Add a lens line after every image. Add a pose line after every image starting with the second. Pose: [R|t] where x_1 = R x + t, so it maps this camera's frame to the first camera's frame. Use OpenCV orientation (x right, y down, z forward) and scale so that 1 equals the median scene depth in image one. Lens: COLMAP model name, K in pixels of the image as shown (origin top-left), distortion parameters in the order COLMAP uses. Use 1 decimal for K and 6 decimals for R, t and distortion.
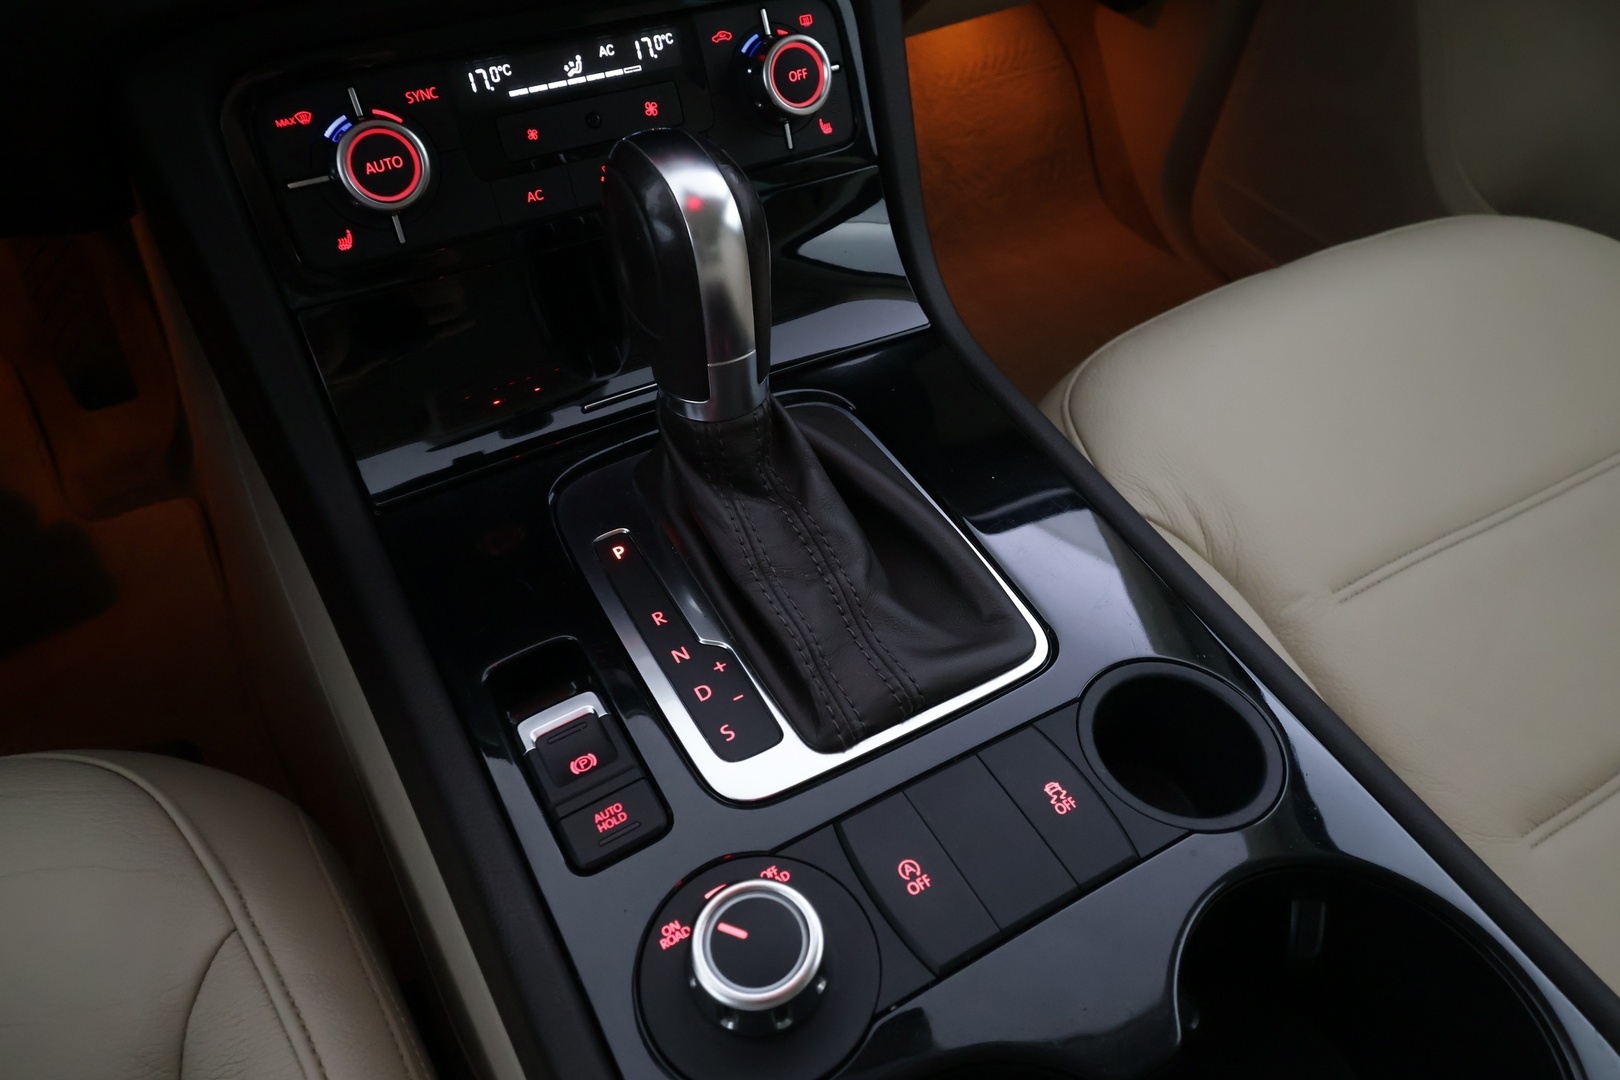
lens RADIAL K [[1104.1, 0, 813.0], [0, 1104.1, 544.1], [0, 0, 1]] dist [0.000951, 0.001098]
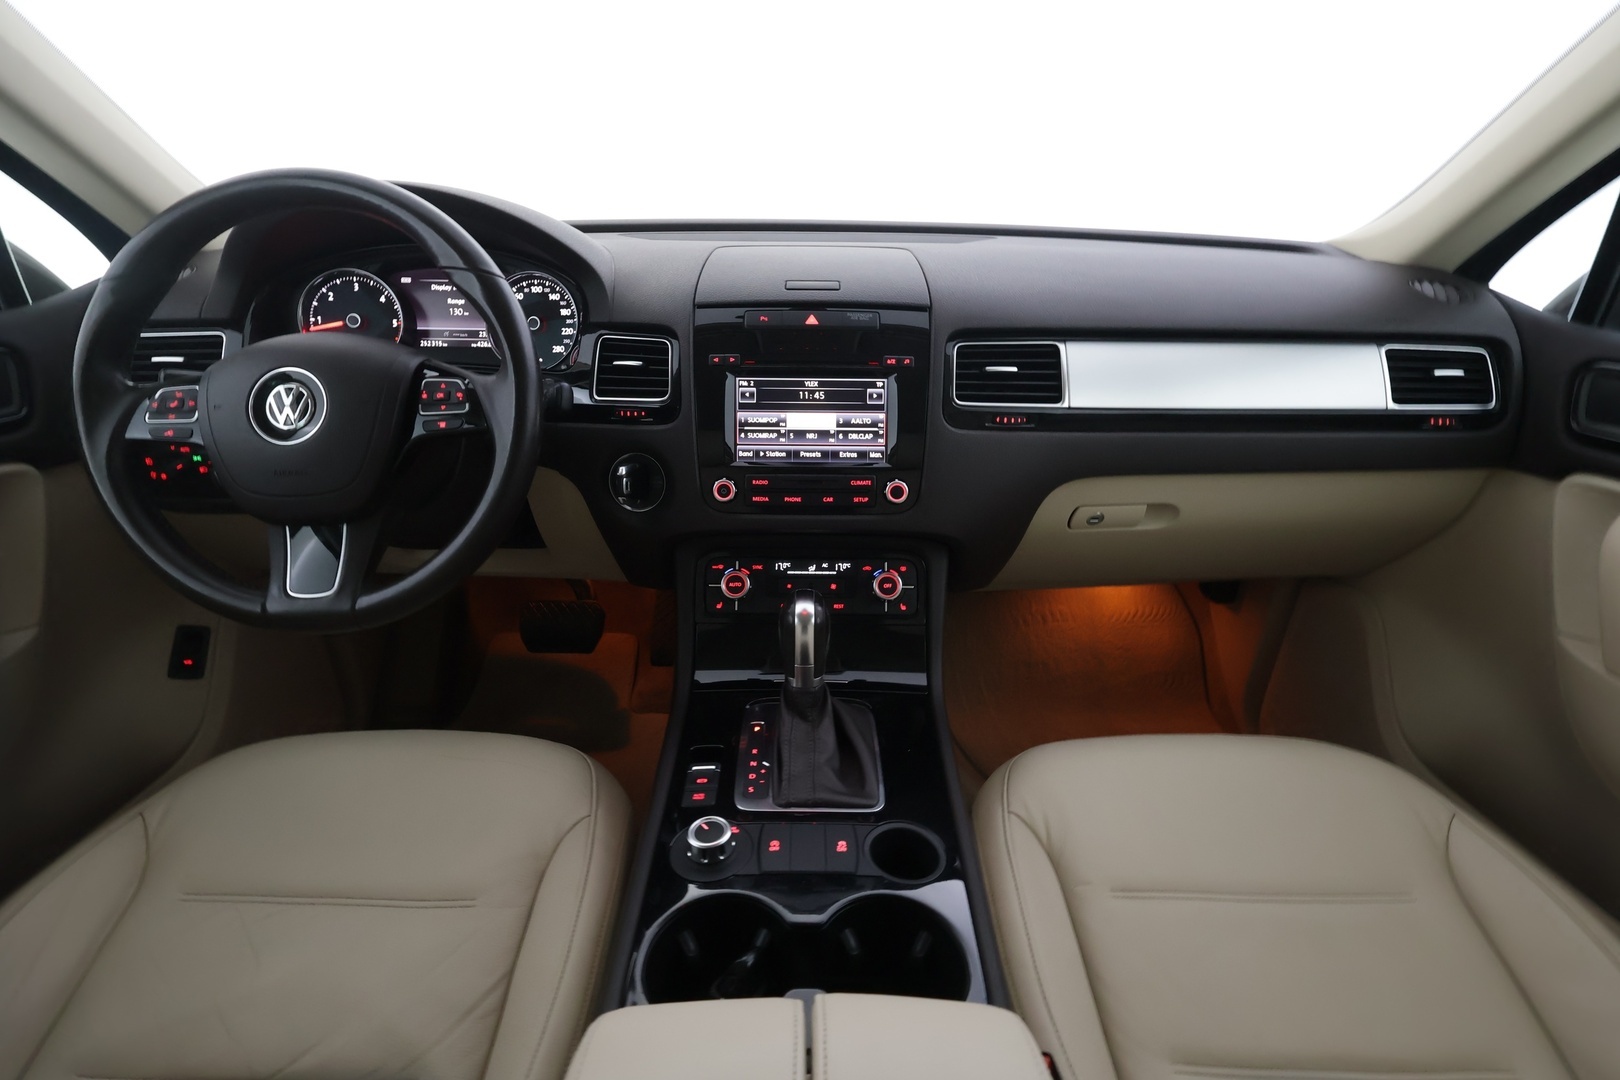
lens RADIAL K [[757.2, 0, 798.7], [0, 757.2, 534.0], [0, 0, 1]] dist [0.005377, 0.000235]
pose [[0.865095, 0.154410, -0.477250, 0.751816], [-0.349589, 0.867906, -0.352883, 0.220075], [0.359720, 0.472119, 0.804801, -0.709953]]
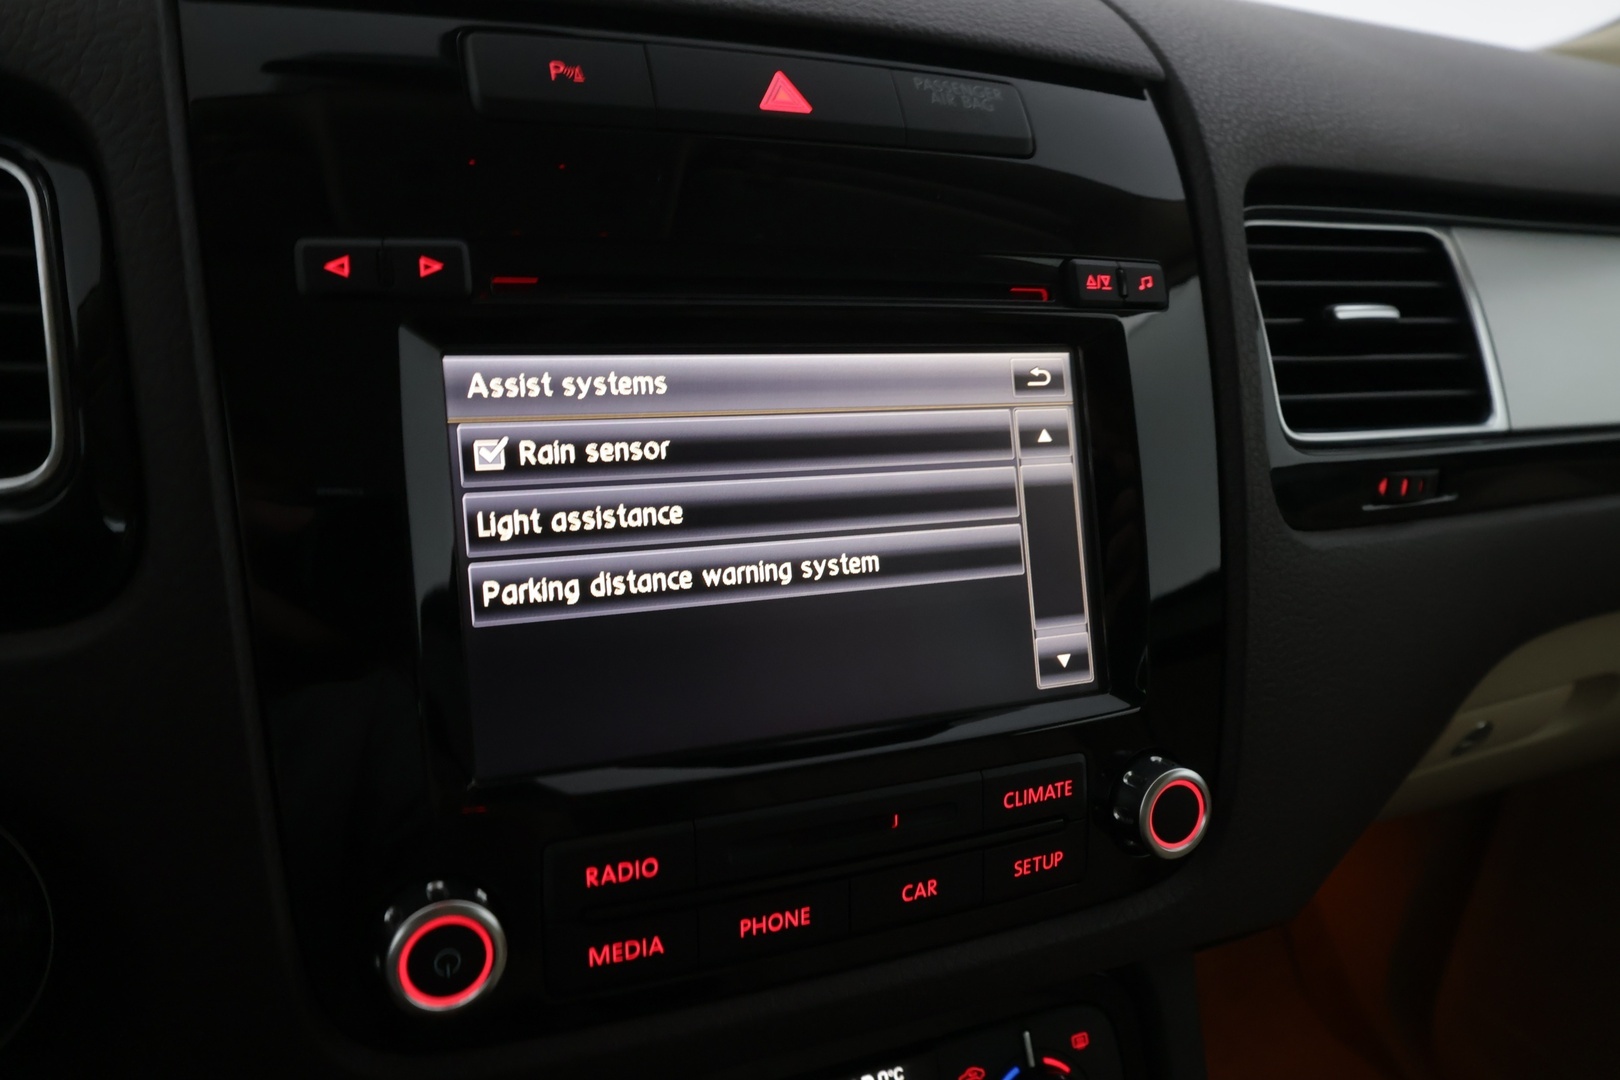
lens RADIAL K [[1288.4, 0, 811.9], [0, 1288.4, 541.8], [0, 0, 1]] dist [0.005204, 0.021535]
pose [[0.996204, 0.058764, -0.064222, -0.173828], [-0.082600, 0.870990, -0.484307, -0.396230], [0.027477, 0.487773, 0.872538, 0.115489]]
